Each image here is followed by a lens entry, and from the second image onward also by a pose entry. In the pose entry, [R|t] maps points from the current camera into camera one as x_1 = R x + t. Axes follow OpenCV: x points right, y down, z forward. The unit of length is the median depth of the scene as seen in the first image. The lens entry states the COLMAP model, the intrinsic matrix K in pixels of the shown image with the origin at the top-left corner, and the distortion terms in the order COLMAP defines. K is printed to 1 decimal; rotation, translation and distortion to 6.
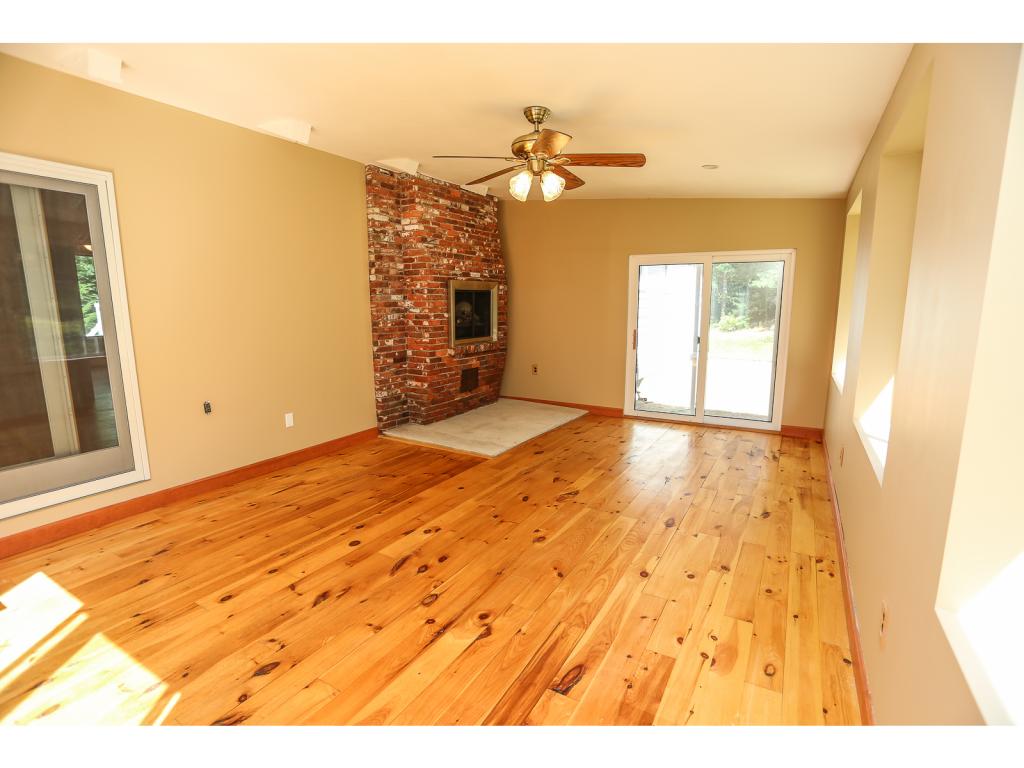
lens RADIAL K [[497.6, 0, 512.0], [0, 497.6, 384.0], [0, 0, 1]] dist [-0.072514, 0.035111]
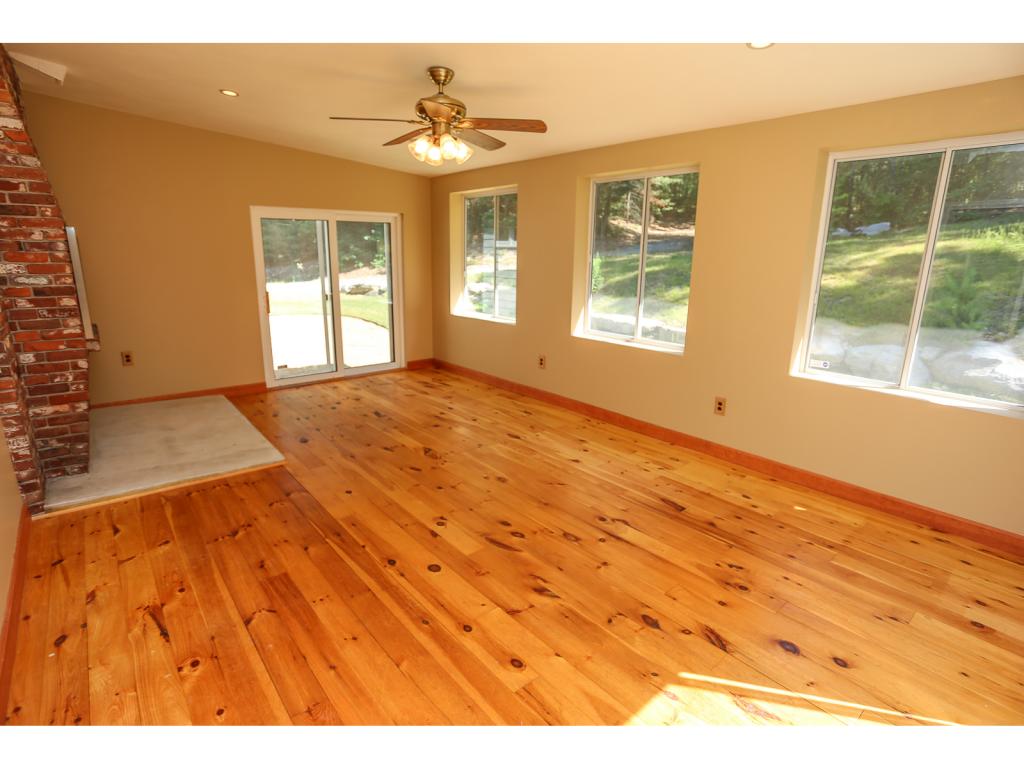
lens RADIAL K [[520.1, 0, 520.9], [0, 520.1, 381.3], [0, 0, 1]] dist [-0.075510, 0.029231]
pose [[0.331281, -0.217703, 0.918073, -0.822418], [0.137071, 0.973799, 0.181456, -0.095839], [-0.933523, 0.065729, 0.352442, 0.447643]]
